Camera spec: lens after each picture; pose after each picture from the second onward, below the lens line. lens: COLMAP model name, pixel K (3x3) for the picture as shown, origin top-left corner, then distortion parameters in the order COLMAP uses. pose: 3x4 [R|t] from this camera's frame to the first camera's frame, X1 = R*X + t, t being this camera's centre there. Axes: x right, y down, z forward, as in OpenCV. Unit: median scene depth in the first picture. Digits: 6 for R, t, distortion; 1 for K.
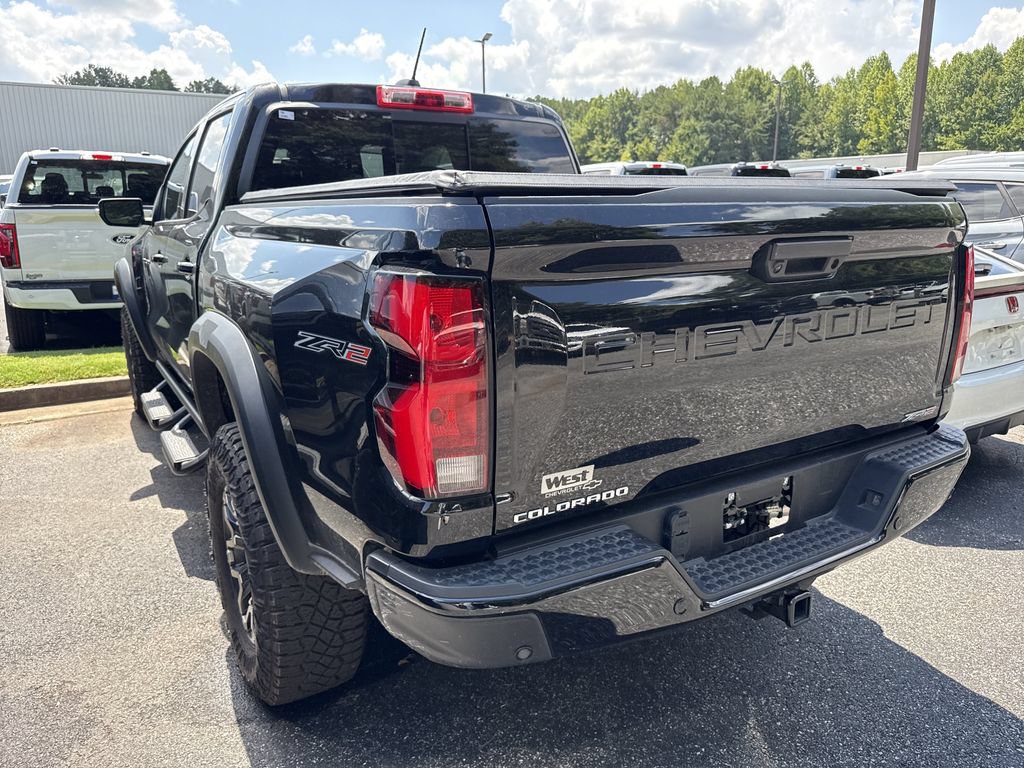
lens RADIAL K [[729.8, 0, 512.0], [0, 729.8, 384.0], [0, 0, 1]] dist [0.000801, -0.010746]
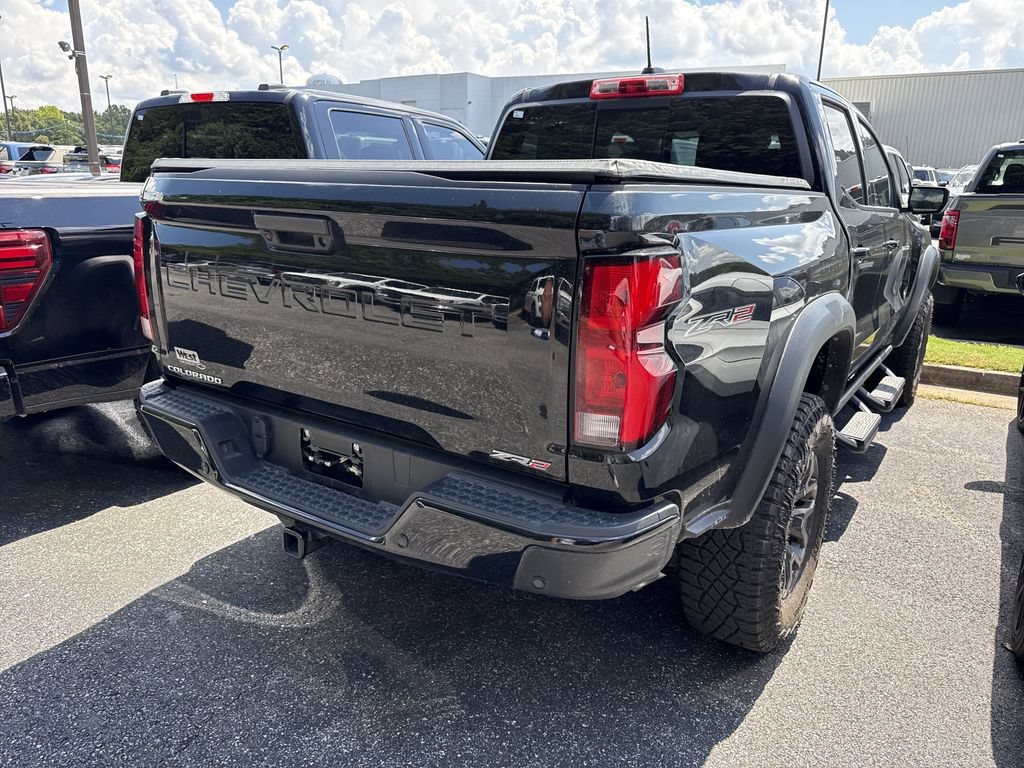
lens RADIAL K [[719.8, 0, 514.2], [0, 719.8, 390.5], [0, 0, 1]] dist [0.000295, -0.006978]
pose [[0.417617, 0.265764, -0.868887, 0.861140], [-0.241119, 0.954398, 0.176029, -0.119227], [0.876046, 0.135993, 0.462654, 0.449943]]
